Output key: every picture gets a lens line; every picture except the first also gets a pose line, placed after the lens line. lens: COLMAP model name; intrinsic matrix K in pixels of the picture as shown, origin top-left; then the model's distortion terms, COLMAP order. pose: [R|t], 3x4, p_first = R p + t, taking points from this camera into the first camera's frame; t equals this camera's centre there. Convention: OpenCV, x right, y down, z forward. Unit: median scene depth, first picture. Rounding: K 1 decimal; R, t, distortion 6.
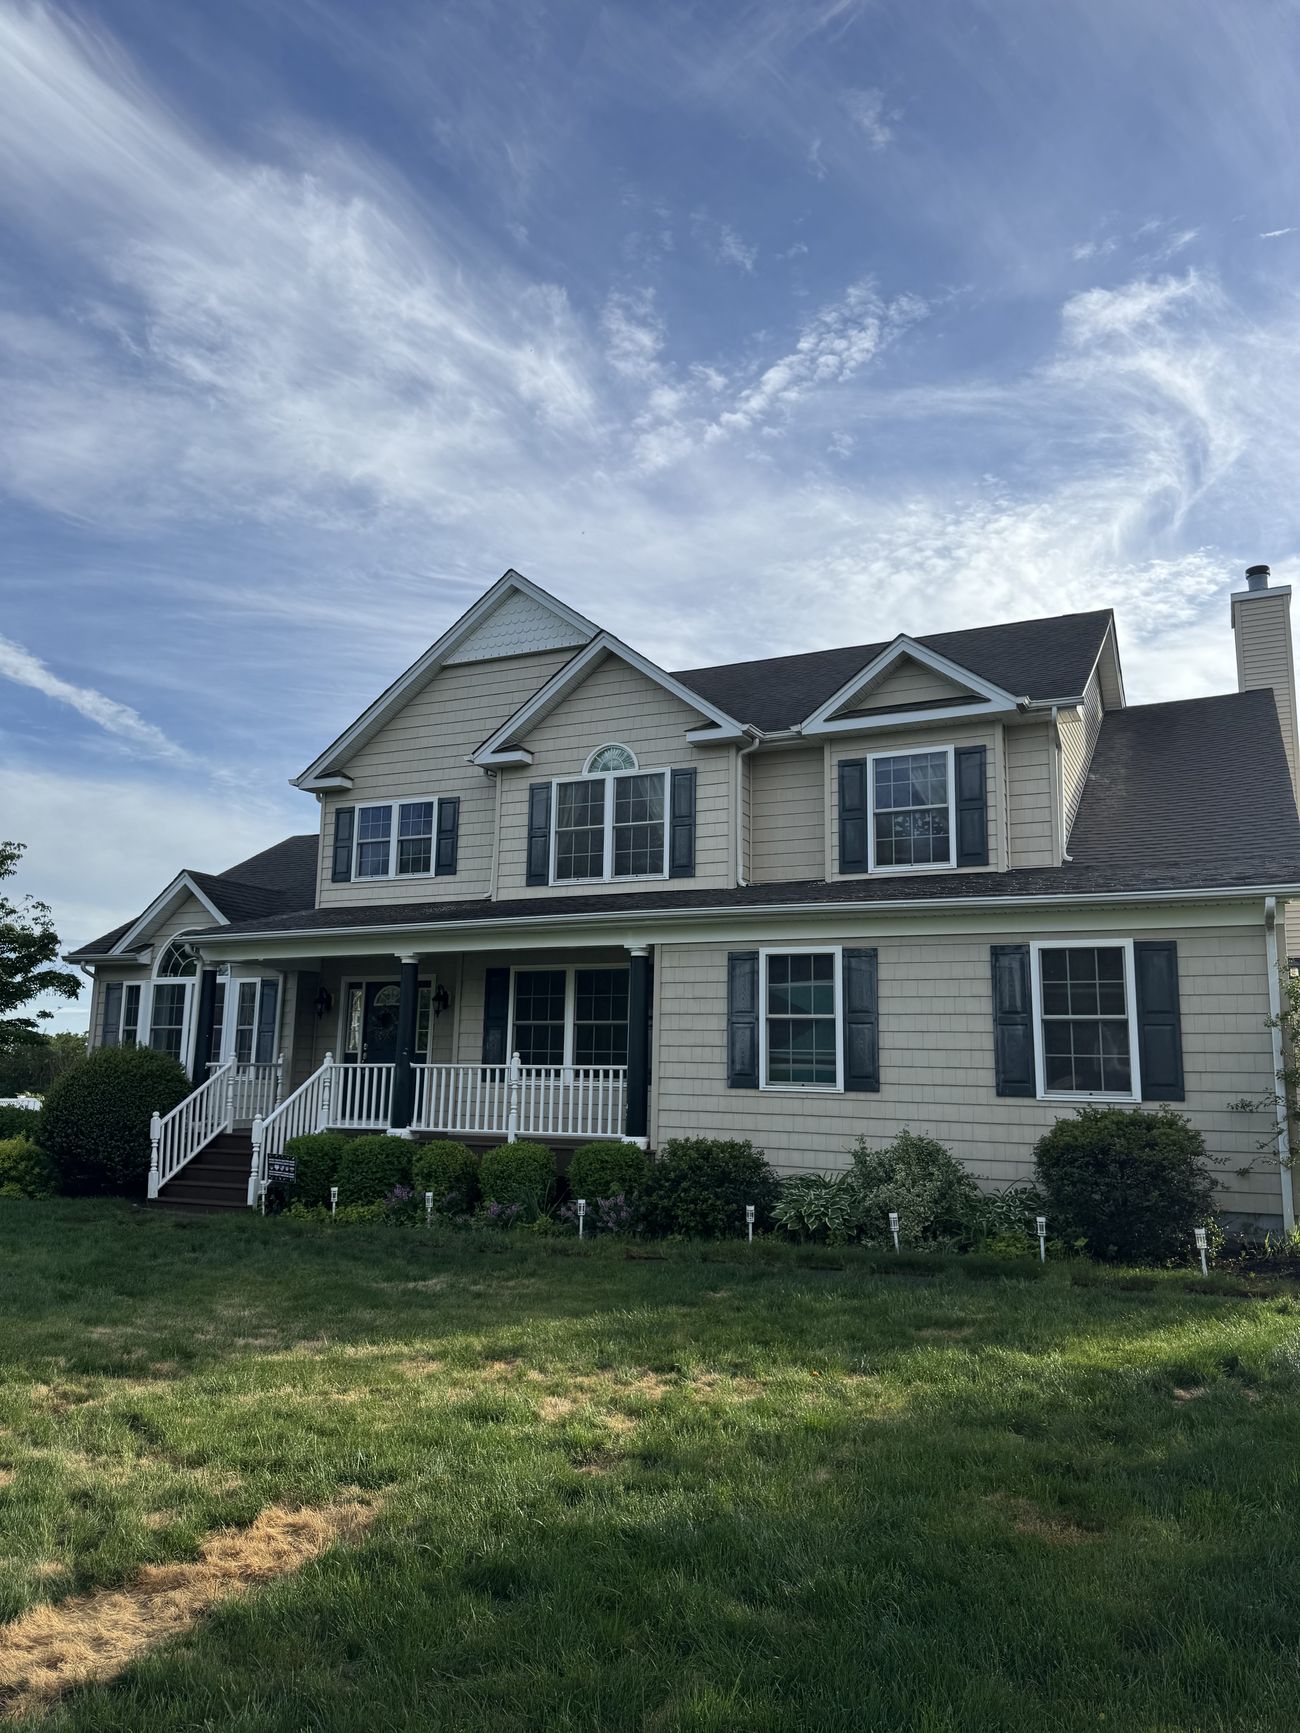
lens RADIAL K [[1220.4, 0, 641.2], [0, 1220.4, 870.7], [0, 0, 1]] dist [0.034029, -0.005844]
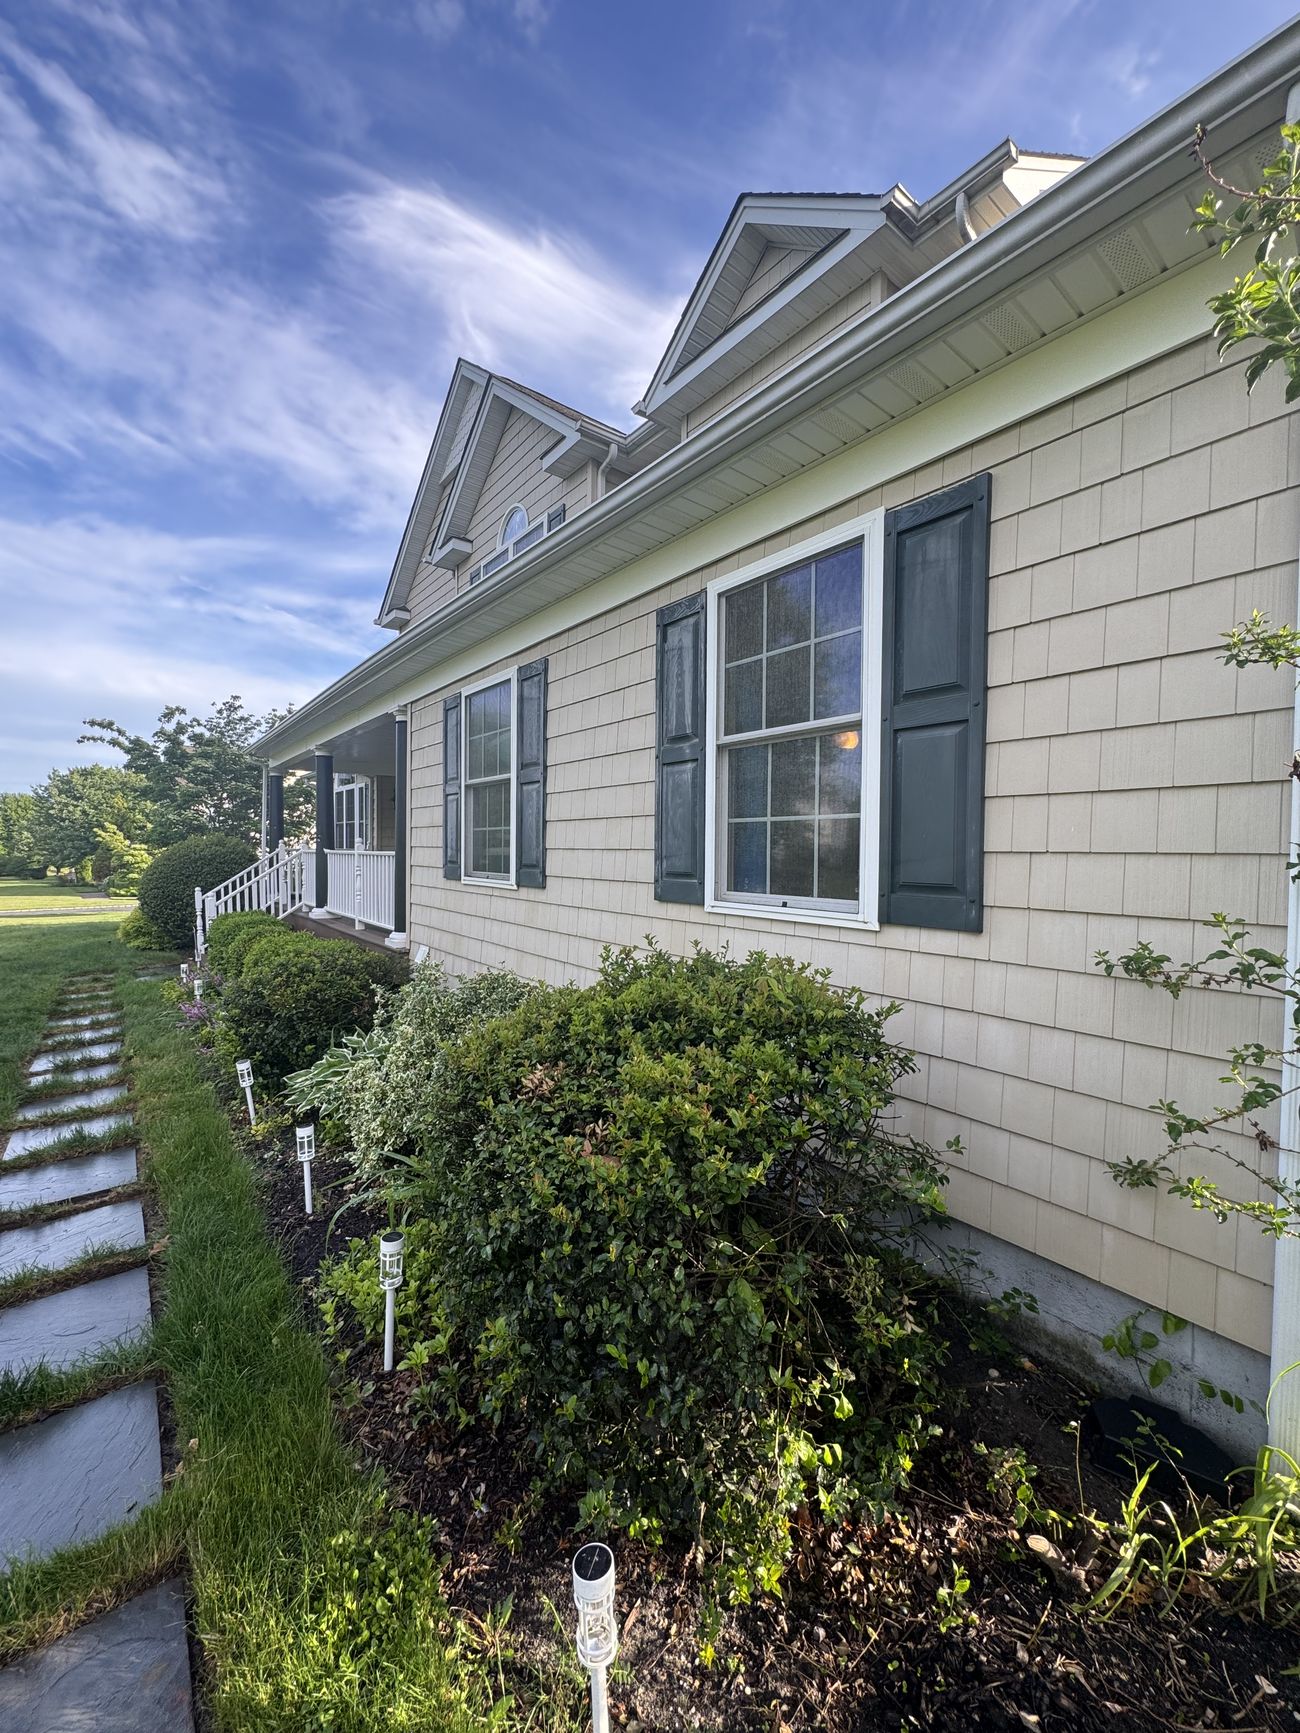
lens RADIAL K [[676.0, 0, 670.0], [0, 676.0, 868.1], [0, 0, 1]] dist [-0.001315, -0.000149]
pose [[0.910582, 0.009207, -0.413225, 0.409271], [0.061788, 0.985486, 0.158113, 0.122733], [0.408683, -0.169508, 0.896797, 0.735432]]
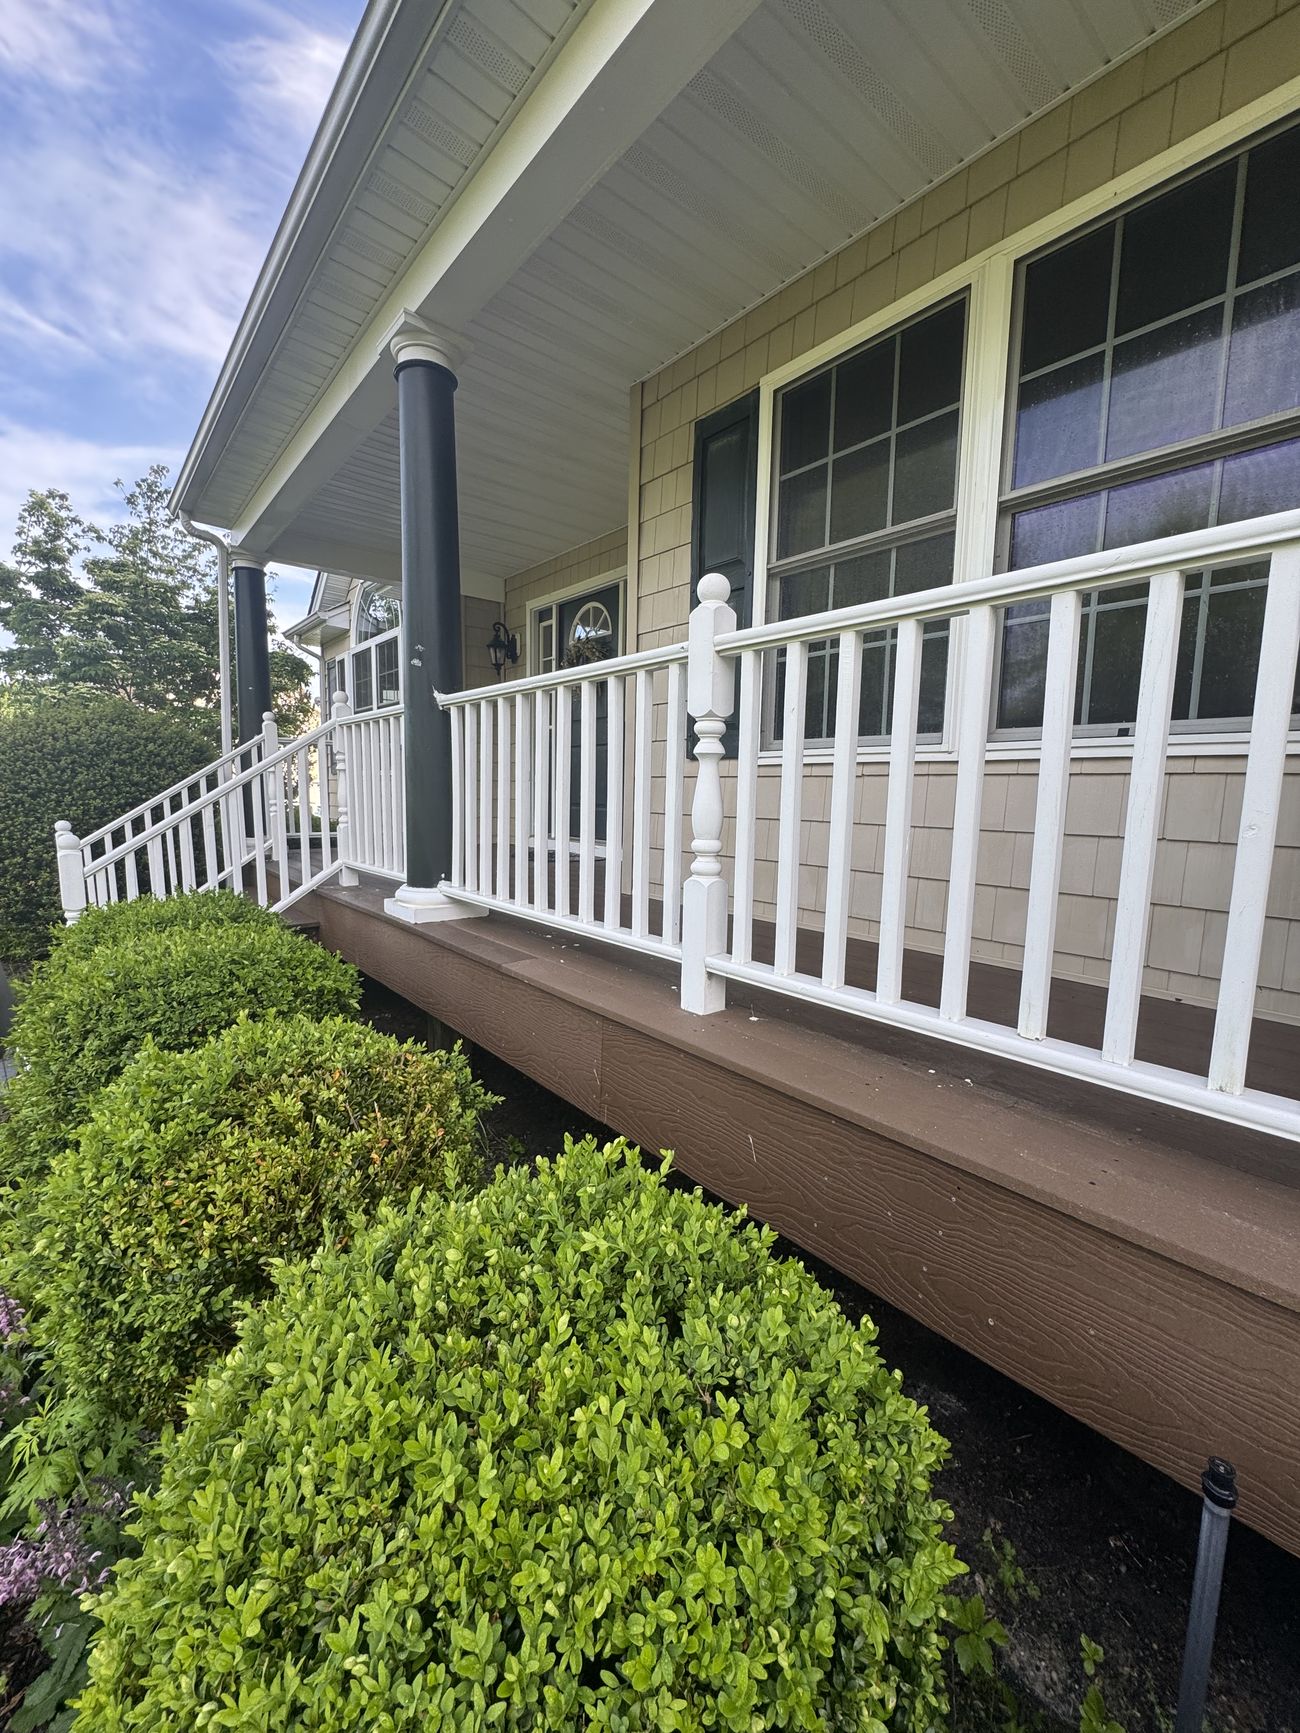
lens RADIAL K [[676.0, 0, 670.0], [0, 676.0, 868.1], [0, 0, 1]] dist [-0.001315, -0.000149]
pose [[0.924715, 0.047469, -0.377689, -0.078304], [0.051811, 0.967266, 0.248420, 0.200207], [0.377118, -0.249286, 0.891986, 1.062438]]
